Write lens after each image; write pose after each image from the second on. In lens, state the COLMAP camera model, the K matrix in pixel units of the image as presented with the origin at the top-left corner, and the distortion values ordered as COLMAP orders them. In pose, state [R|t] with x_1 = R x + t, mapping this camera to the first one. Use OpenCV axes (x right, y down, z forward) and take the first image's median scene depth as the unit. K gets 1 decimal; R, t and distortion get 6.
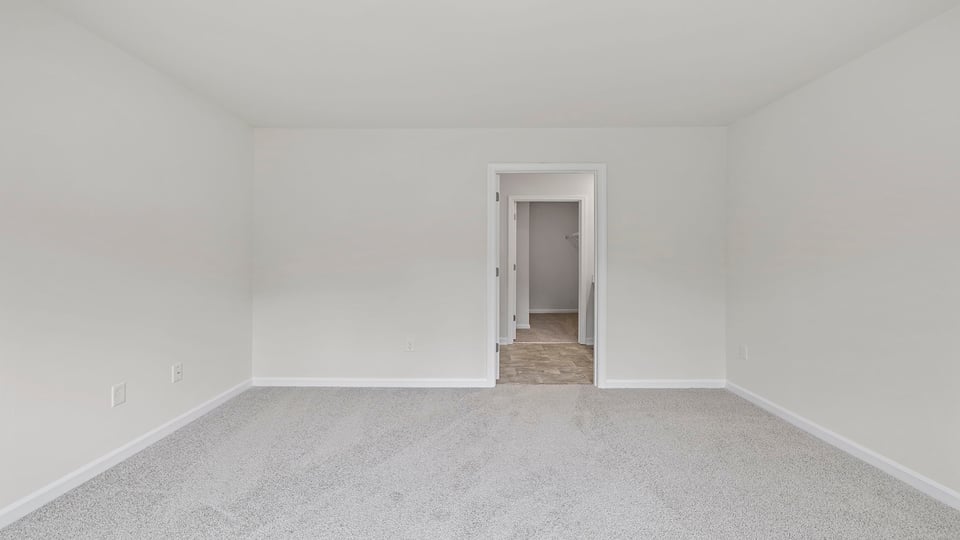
lens RADIAL K [[410.8, 0, 475.3], [0, 410.8, 263.9], [0, 0, 1]] dist [-0.003483, 0.000206]
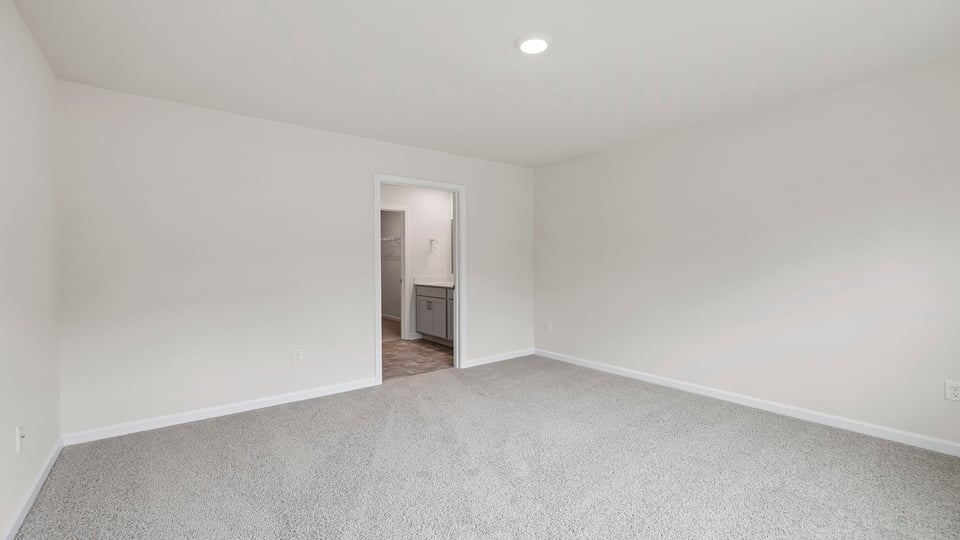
lens RADIAL K [[410.8, 0, 475.3], [0, 410.8, 263.9], [0, 0, 1]] dist [-0.003483, 0.000206]
pose [[0.787148, -0.007933, 0.616714, -0.423325], [0.014596, 0.999877, -0.005768, -0.000928], [-0.616592, 0.013542, 0.787167, 0.010275]]
